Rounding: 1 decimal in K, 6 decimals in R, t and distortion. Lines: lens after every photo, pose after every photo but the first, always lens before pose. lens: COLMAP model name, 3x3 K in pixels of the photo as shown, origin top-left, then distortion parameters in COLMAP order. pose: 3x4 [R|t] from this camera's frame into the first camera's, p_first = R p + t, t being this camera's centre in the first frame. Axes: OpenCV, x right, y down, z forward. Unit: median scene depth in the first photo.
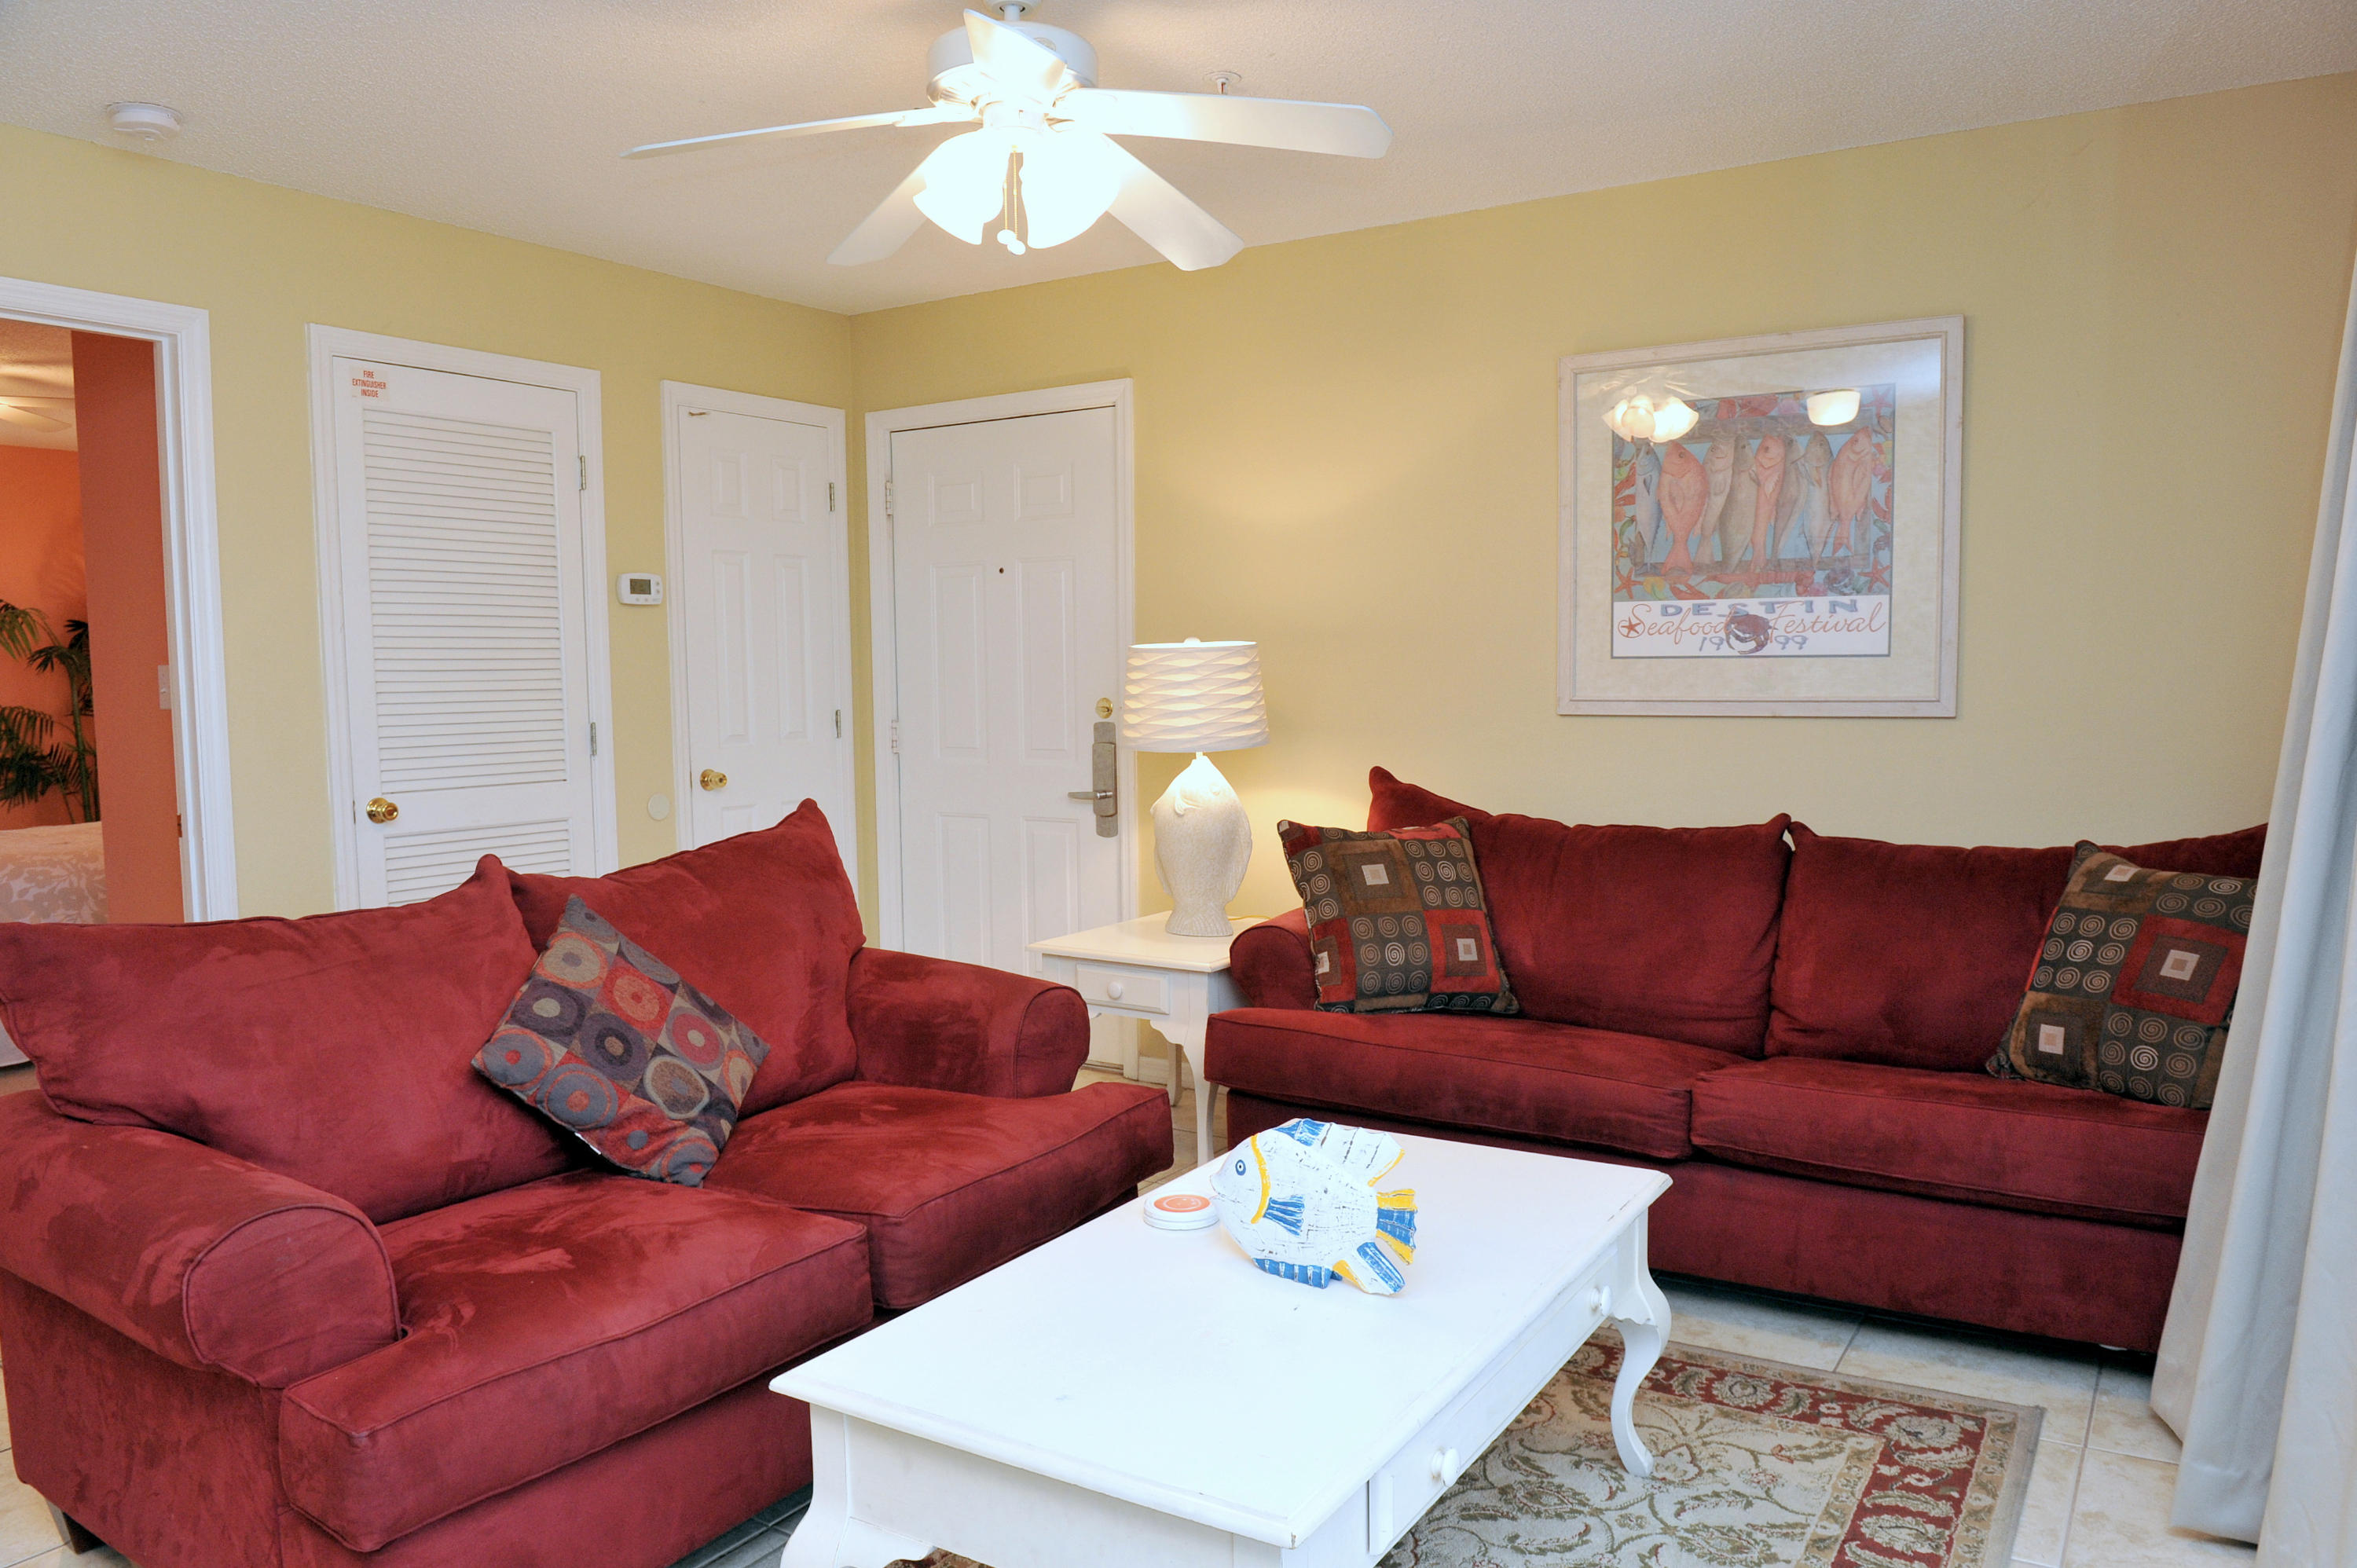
lens RADIAL K [[1605.0, 0, 1160.7], [0, 1605.0, 827.2], [0, 0, 1]] dist [-0.035093, -0.001938]
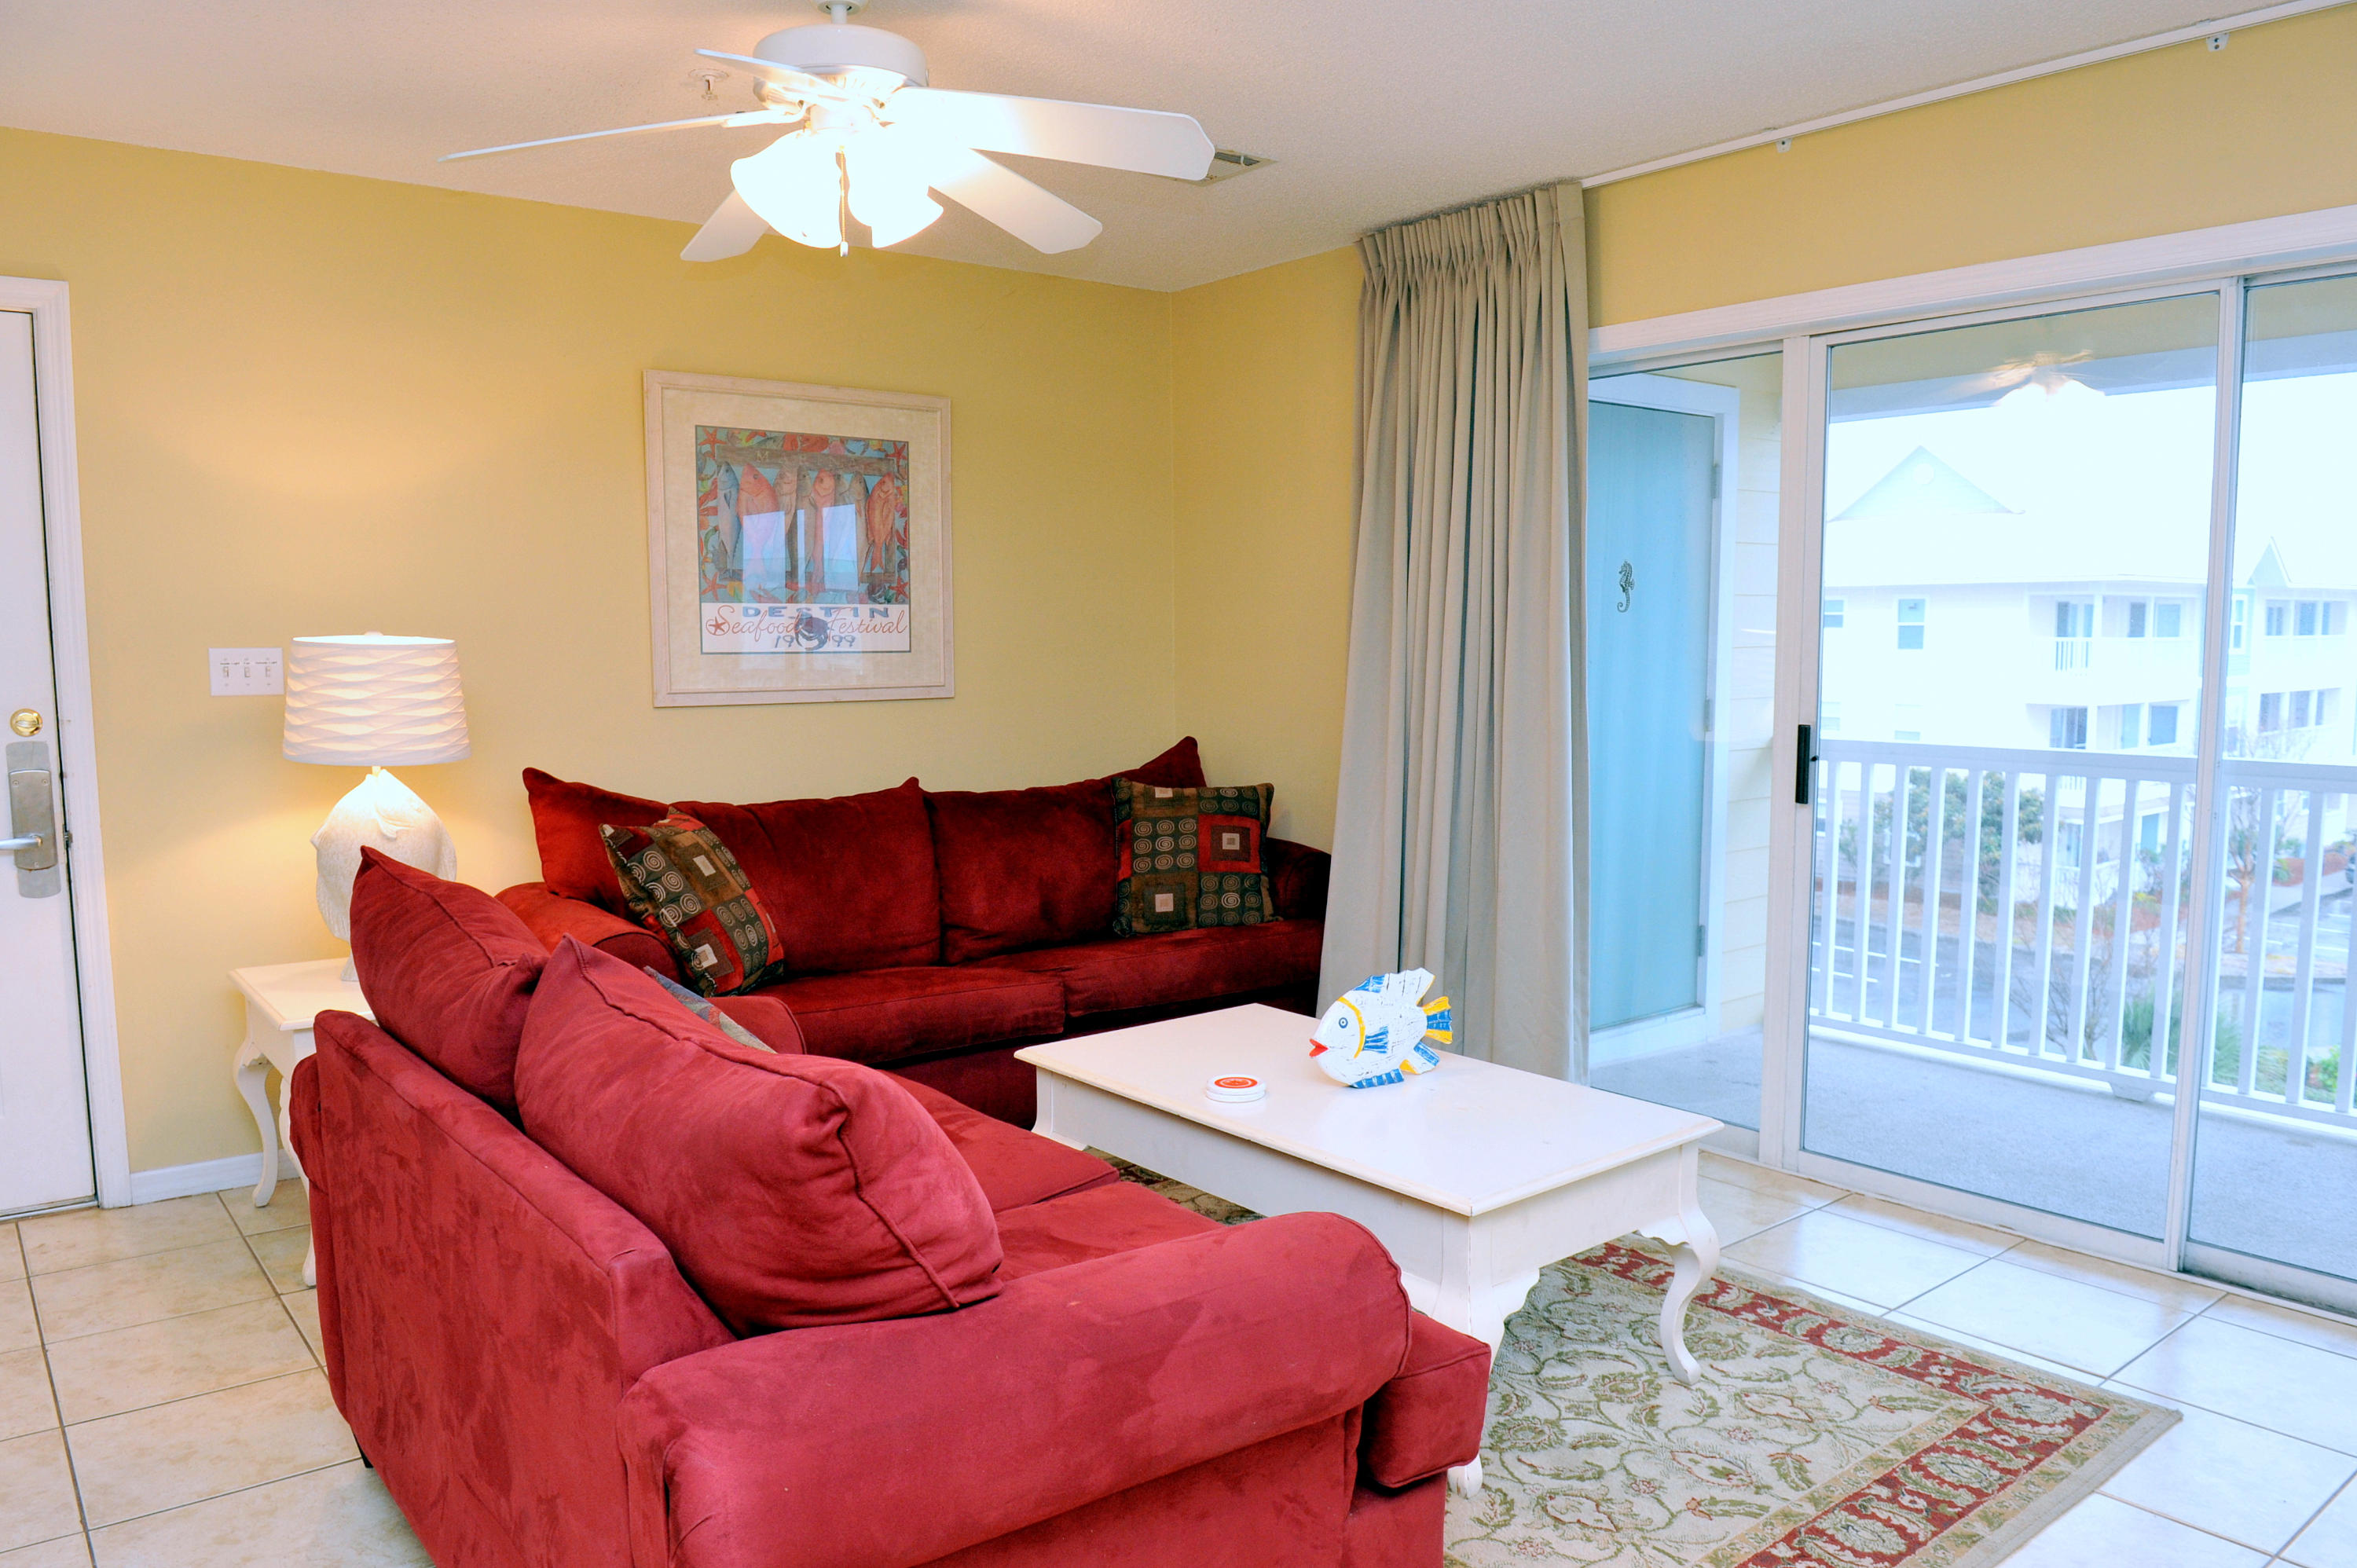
lens RADIAL K [[1684.4, 0, 1178.5], [0, 1684.4, 784.0], [0, 0, 1]] dist [-0.000495, -0.003237]
pose [[0.341806, -0.077183, 0.936596, -0.752625], [0.091952, 0.994586, 0.048404, -0.046364], [-0.935261, 0.069577, 0.347053, 0.325483]]
